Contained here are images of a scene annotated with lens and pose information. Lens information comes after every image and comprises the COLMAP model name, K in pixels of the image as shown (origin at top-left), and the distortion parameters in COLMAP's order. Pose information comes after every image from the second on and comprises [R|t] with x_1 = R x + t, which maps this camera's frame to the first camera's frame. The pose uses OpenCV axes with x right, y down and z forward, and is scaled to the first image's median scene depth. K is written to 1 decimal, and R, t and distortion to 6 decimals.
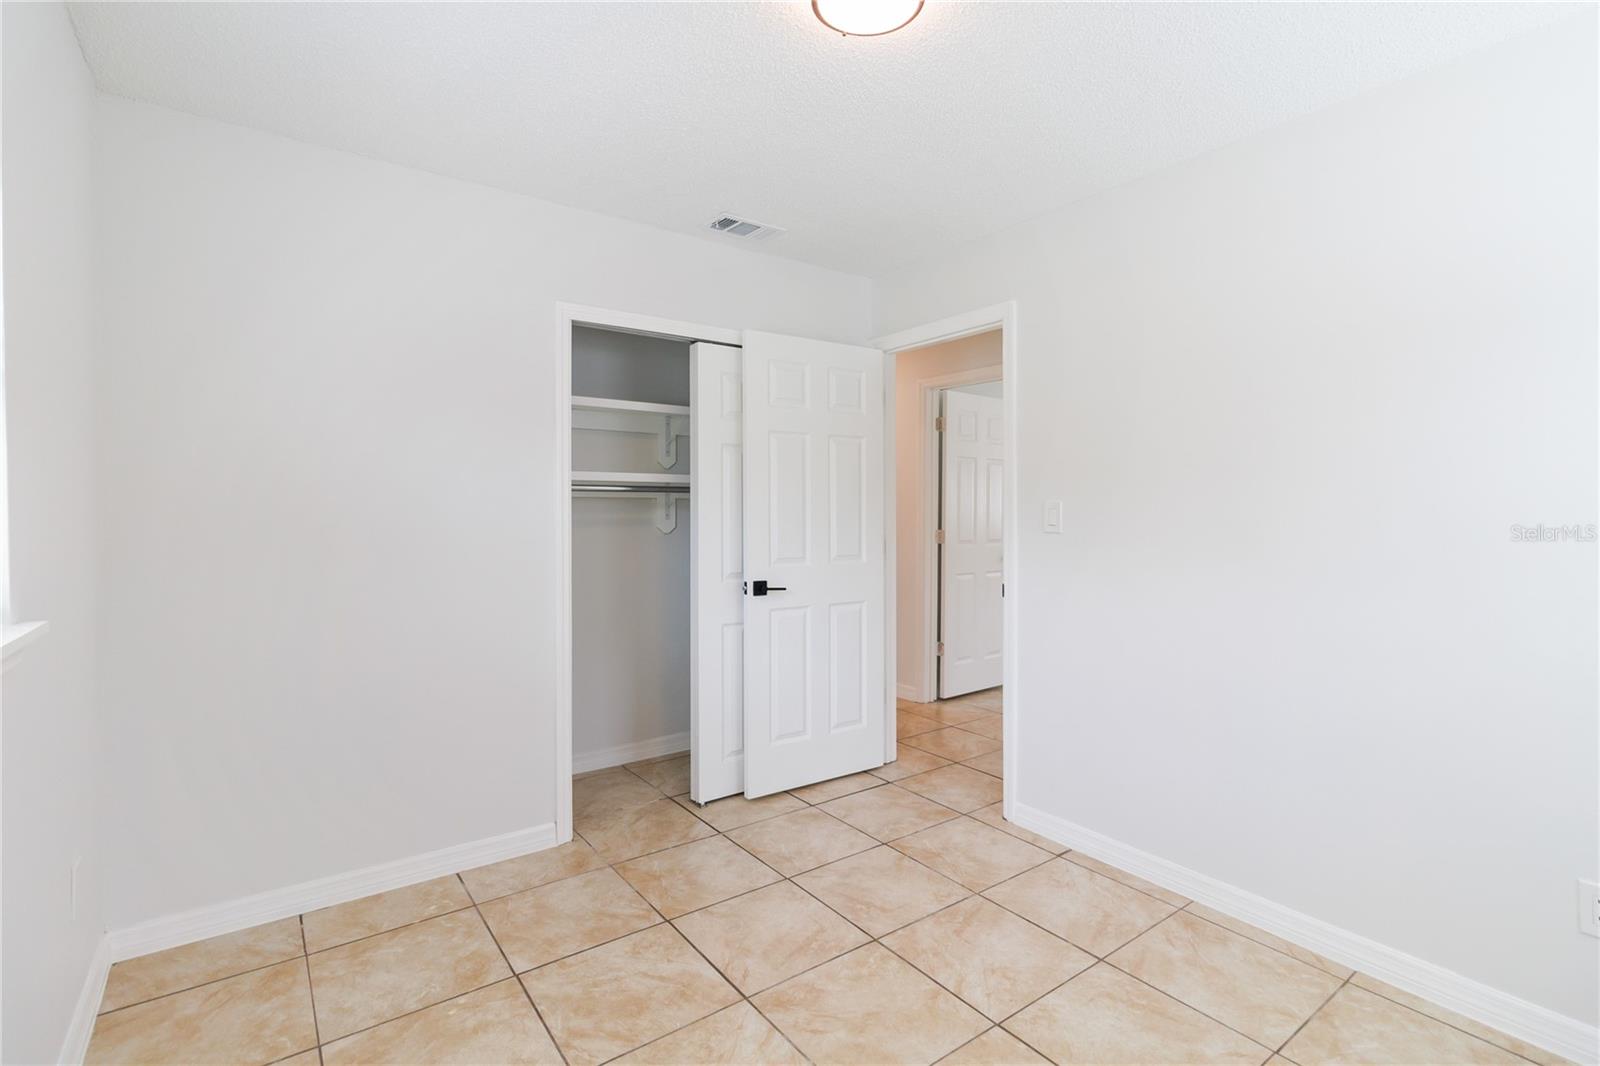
lens RADIAL K [[745.7, 0, 805.6], [0, 745.7, 528.9], [0, 0, 1]] dist [-0.003888, 0.001583]
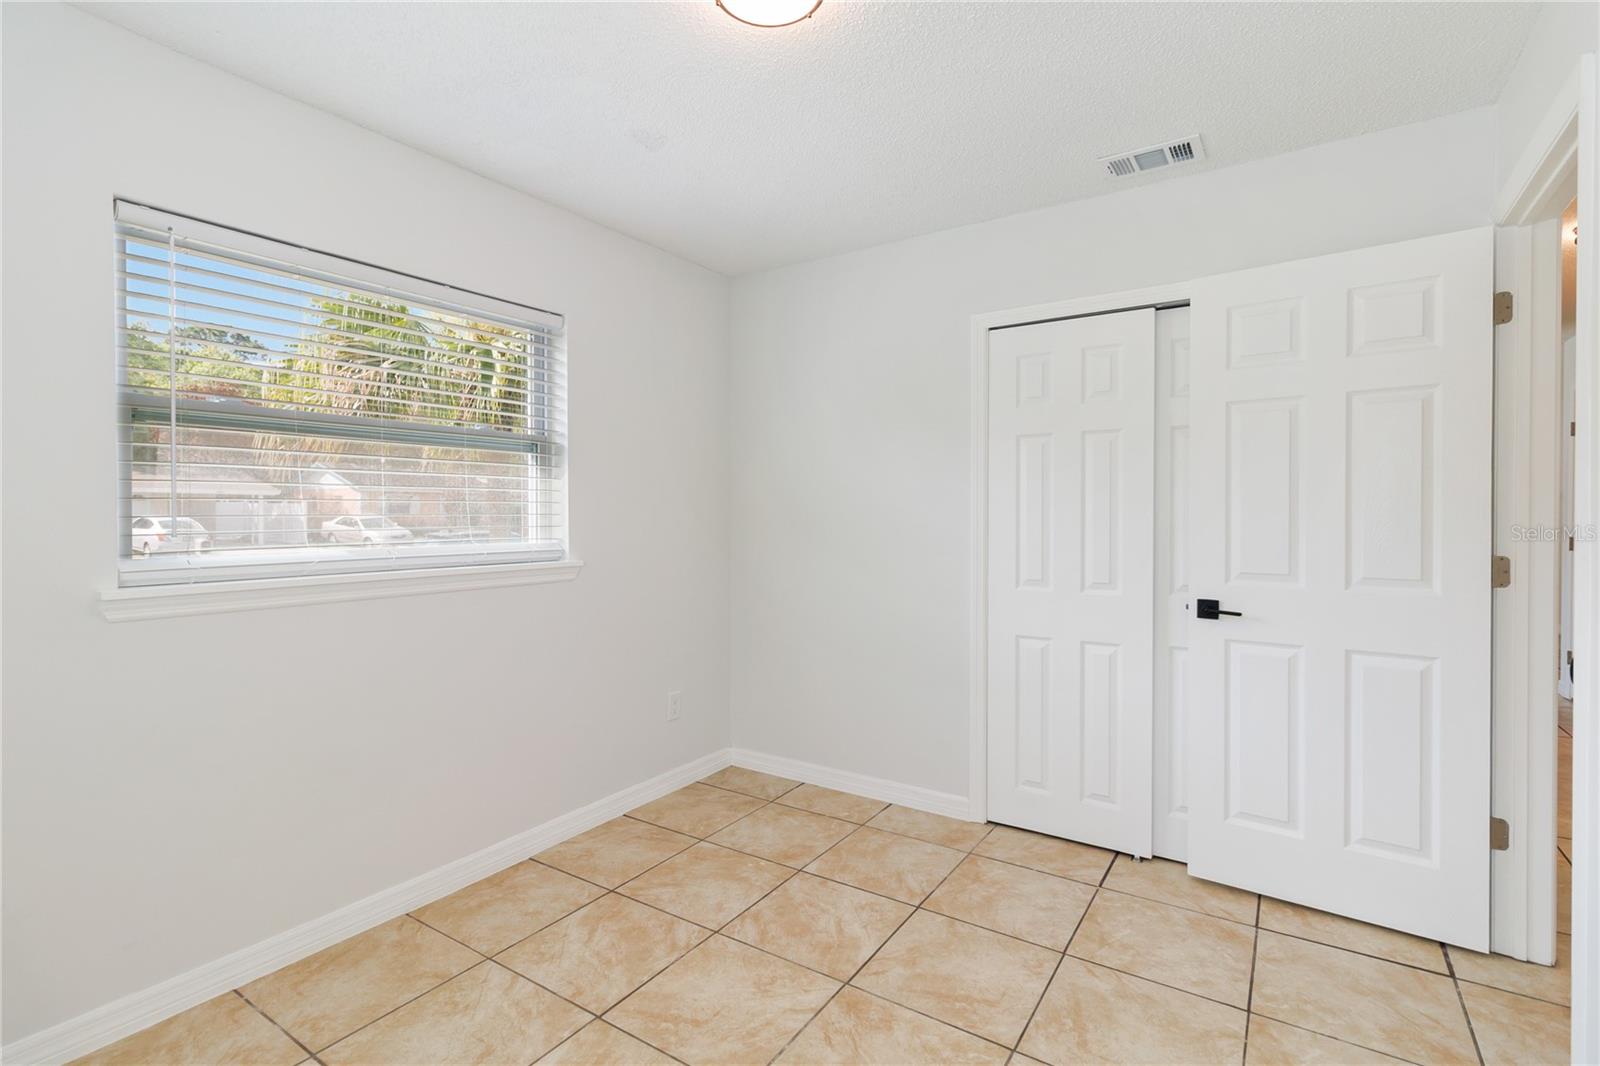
lens RADIAL K [[745.7, 0, 810.8], [0, 745.7, 518.0], [0, 0, 1]] dist [-0.003888, 0.001583]
pose [[0.339364, 0.002229, -0.940653, 0.664519], [-0.015728, 0.999871, -0.003304, -0.006841], [0.940524, 0.015916, 0.339355, 0.453417]]
